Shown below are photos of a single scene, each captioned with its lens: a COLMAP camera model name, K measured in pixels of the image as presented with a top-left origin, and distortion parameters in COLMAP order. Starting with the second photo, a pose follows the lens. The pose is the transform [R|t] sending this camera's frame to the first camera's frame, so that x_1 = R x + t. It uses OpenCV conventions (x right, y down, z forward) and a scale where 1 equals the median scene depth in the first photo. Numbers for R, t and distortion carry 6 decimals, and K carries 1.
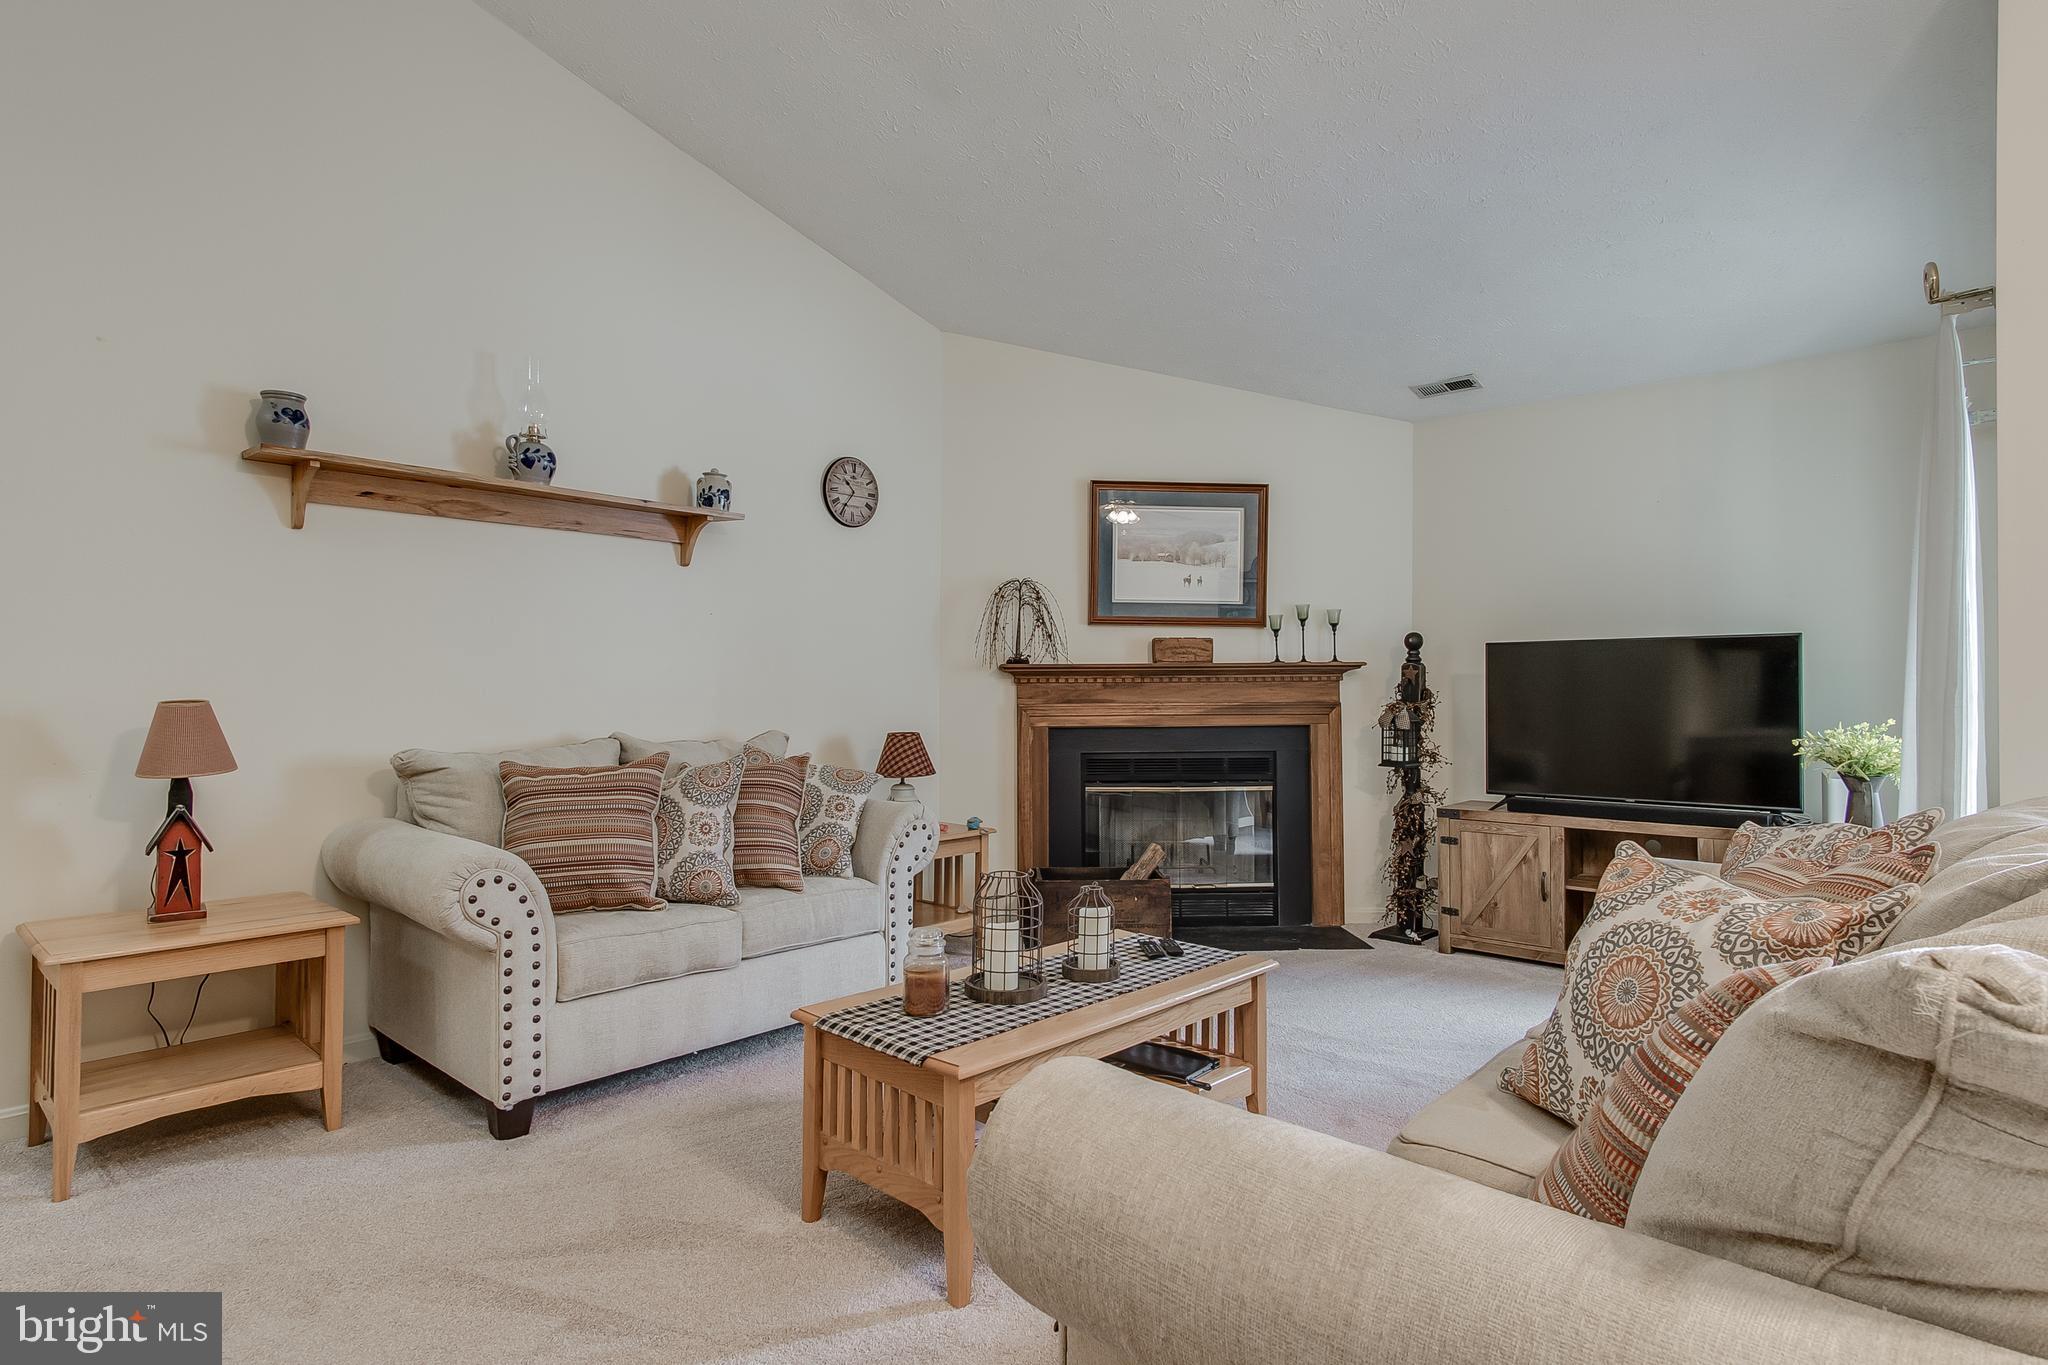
lens RADIAL K [[1072.8, 0, 1030.3], [0, 1072.8, 674.6], [0, 0, 1]] dist [0.003605, 0.001138]
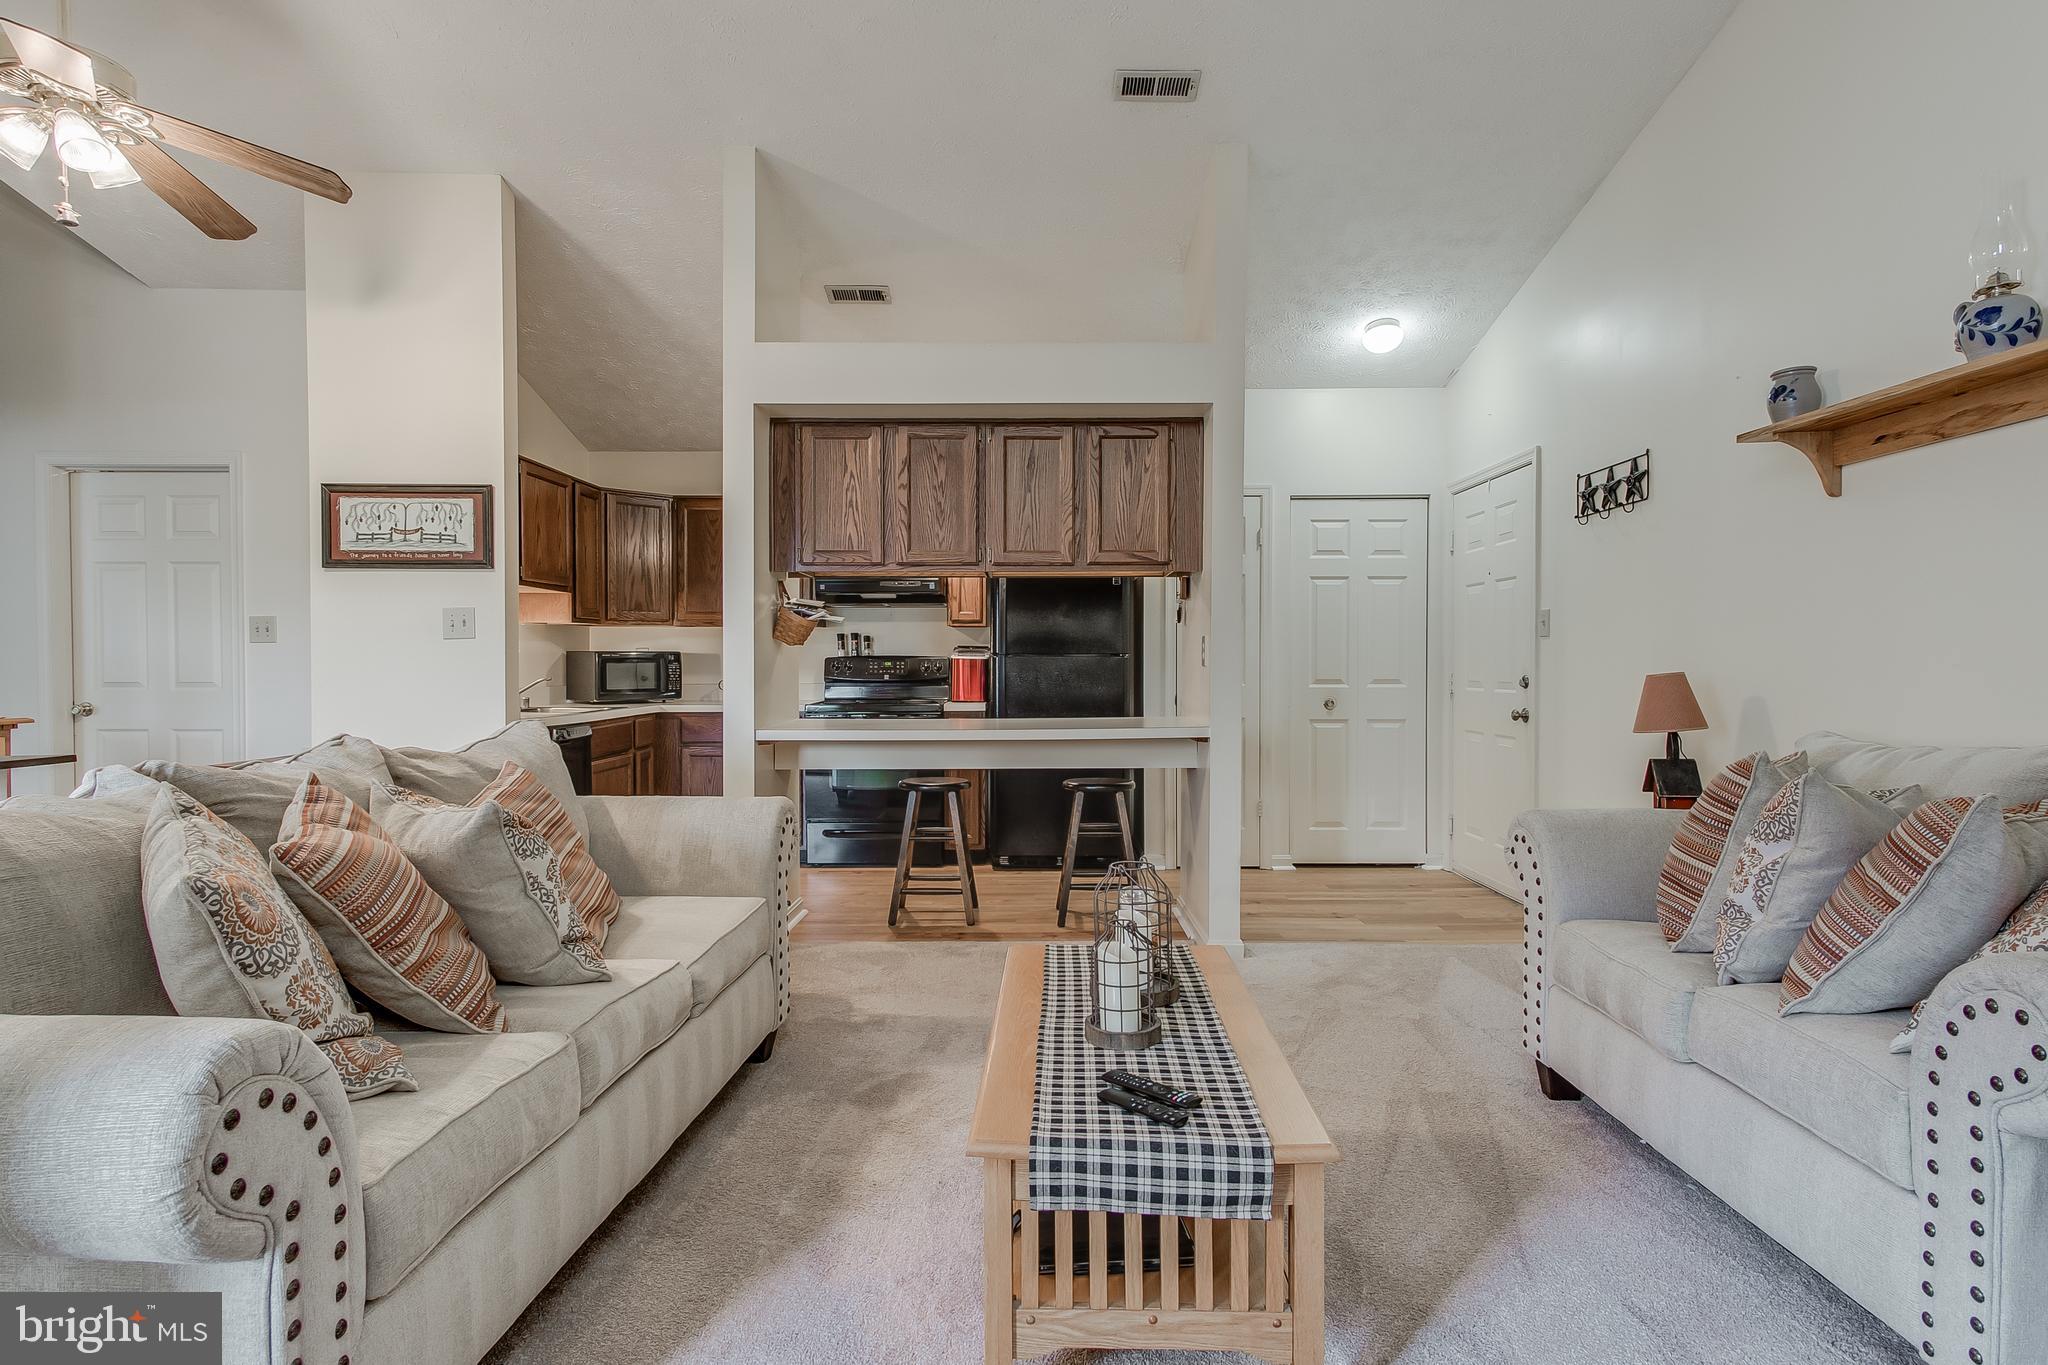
lens RADIAL K [[1072.8, 0, 1034.6], [0, 1072.8, 677.2], [0, 0, 1]] dist [0.003605, 0.001138]
pose [[-0.746287, 0.004721, -0.665607, 0.337766], [0.004906, 0.999987, 0.001592, 0.014546], [0.665606, -0.002077, -0.746300, 0.848022]]
